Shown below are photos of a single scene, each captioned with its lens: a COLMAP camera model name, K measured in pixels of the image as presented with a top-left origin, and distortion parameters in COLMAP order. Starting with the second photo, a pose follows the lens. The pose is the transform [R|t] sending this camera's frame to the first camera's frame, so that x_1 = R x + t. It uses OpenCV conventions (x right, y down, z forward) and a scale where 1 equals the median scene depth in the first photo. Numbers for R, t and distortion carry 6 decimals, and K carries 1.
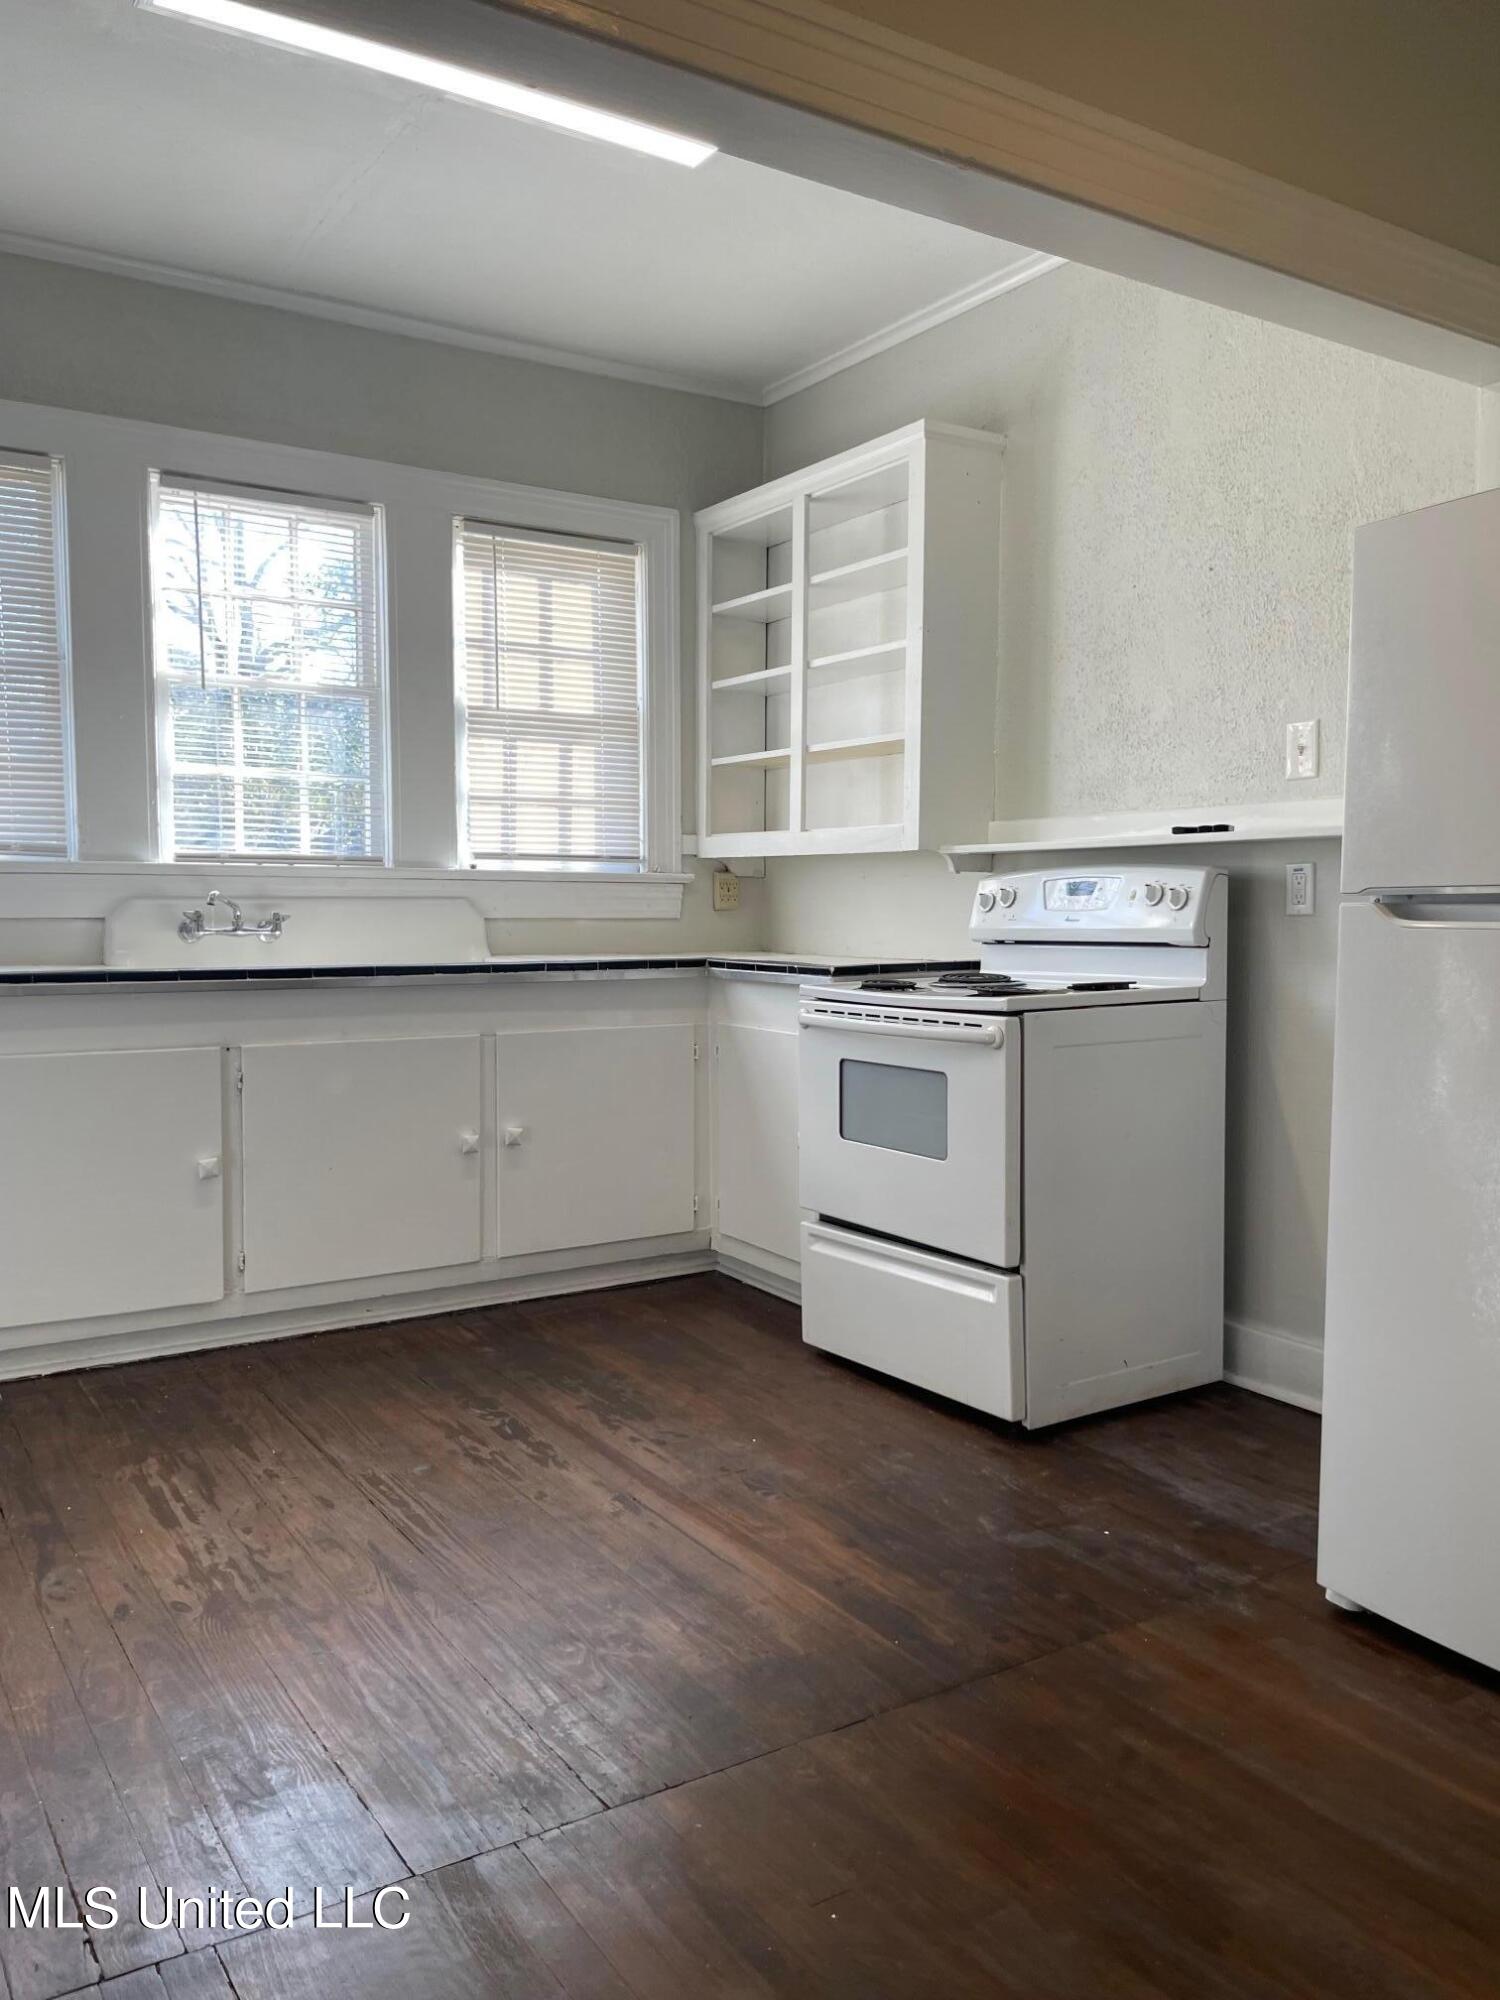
lens RADIAL K [[1540.6, 0, 749.1], [0, 1540.6, 1031.1], [0, 0, 1]] dist [0.085258, -0.110132]
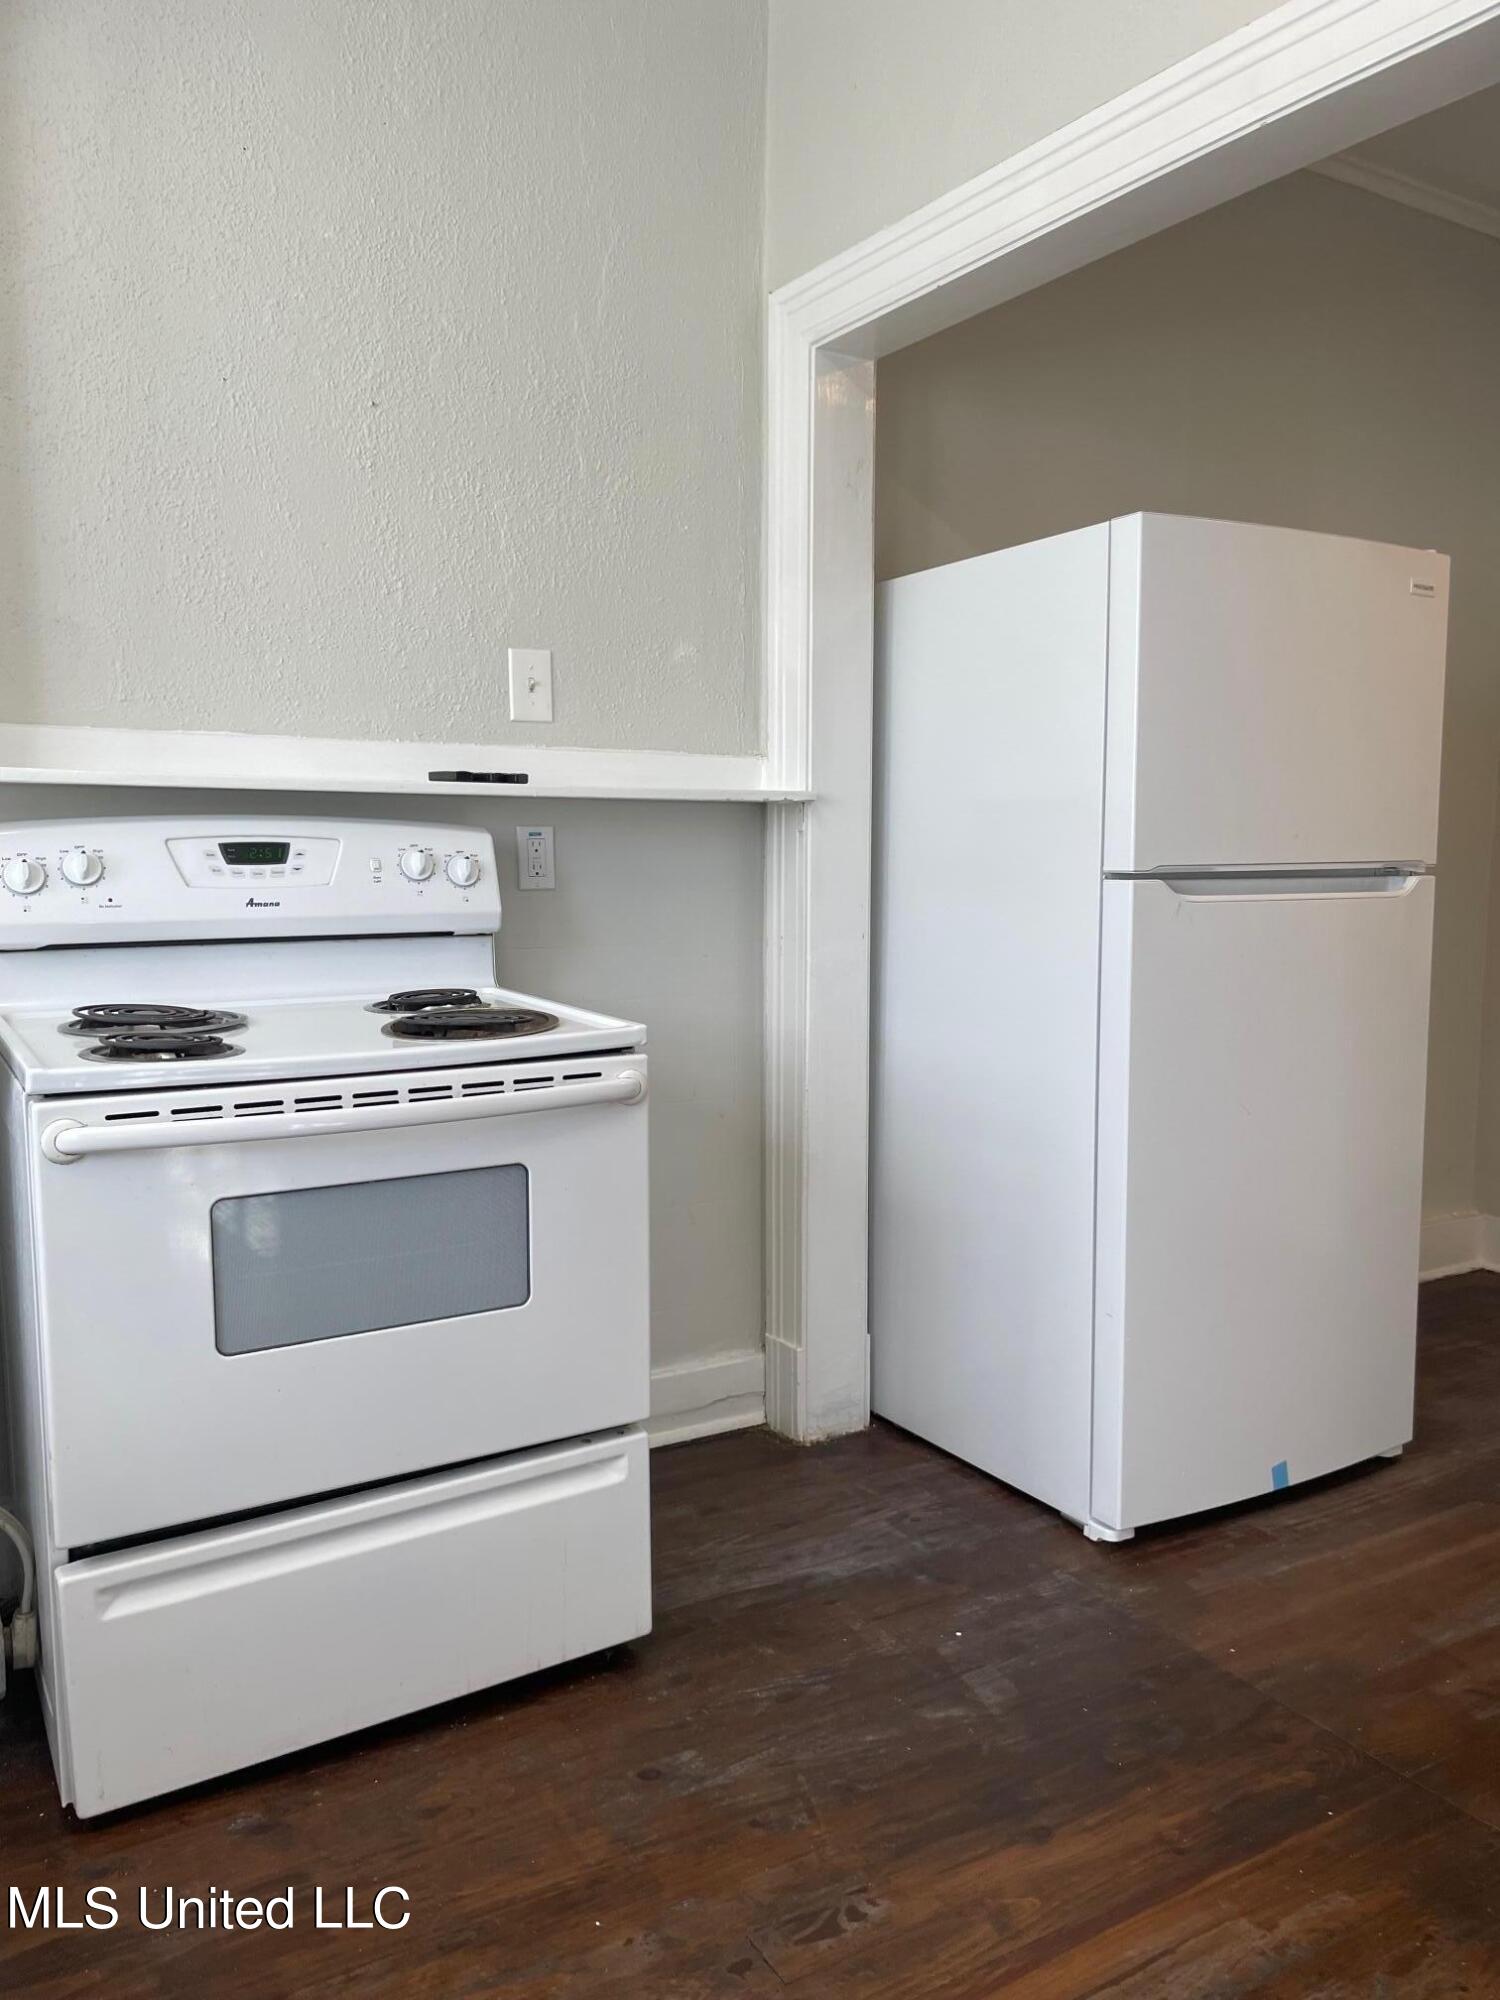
lens RADIAL K [[1513.4, 0, 753.7], [0, 1513.4, 1036.2], [0, 0, 1]] dist [0.063745, -0.096984]
pose [[0.024929, -0.122631, 0.992139, -0.456661], [0.084695, 0.989139, 0.120132, -0.086365], [-0.996095, 0.081034, 0.035045, 0.881111]]
